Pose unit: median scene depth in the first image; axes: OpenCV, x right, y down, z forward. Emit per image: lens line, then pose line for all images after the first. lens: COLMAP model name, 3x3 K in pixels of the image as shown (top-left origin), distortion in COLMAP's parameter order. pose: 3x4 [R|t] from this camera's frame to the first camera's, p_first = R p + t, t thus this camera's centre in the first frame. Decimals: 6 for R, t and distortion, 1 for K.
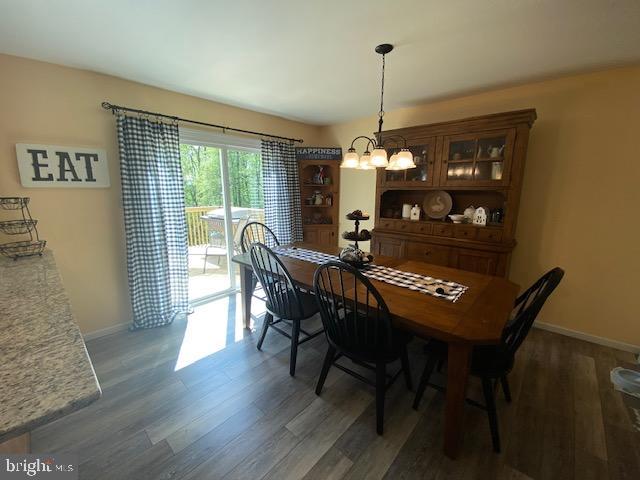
lens RADIAL K [[258.8, 0, 319.2], [0, 258.8, 240.7], [0, 0, 1]] dist [0.031870, -0.027806]
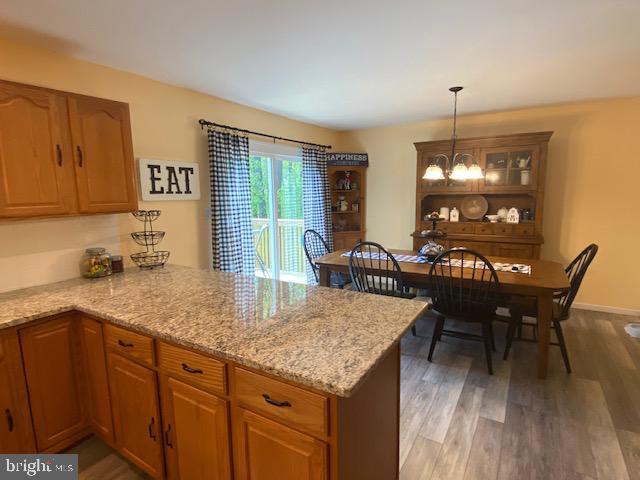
lens RADIAL K [[341.5, 0, 319.0], [0, 341.5, 242.6], [0, 0, 1]] dist [0.056331, -0.057480]
pose [[0.981465, -0.047440, 0.185676, -0.584041], [0.056707, 0.997380, -0.044919, 0.052608], [-0.183058, 0.054616, 0.981584, -0.395532]]
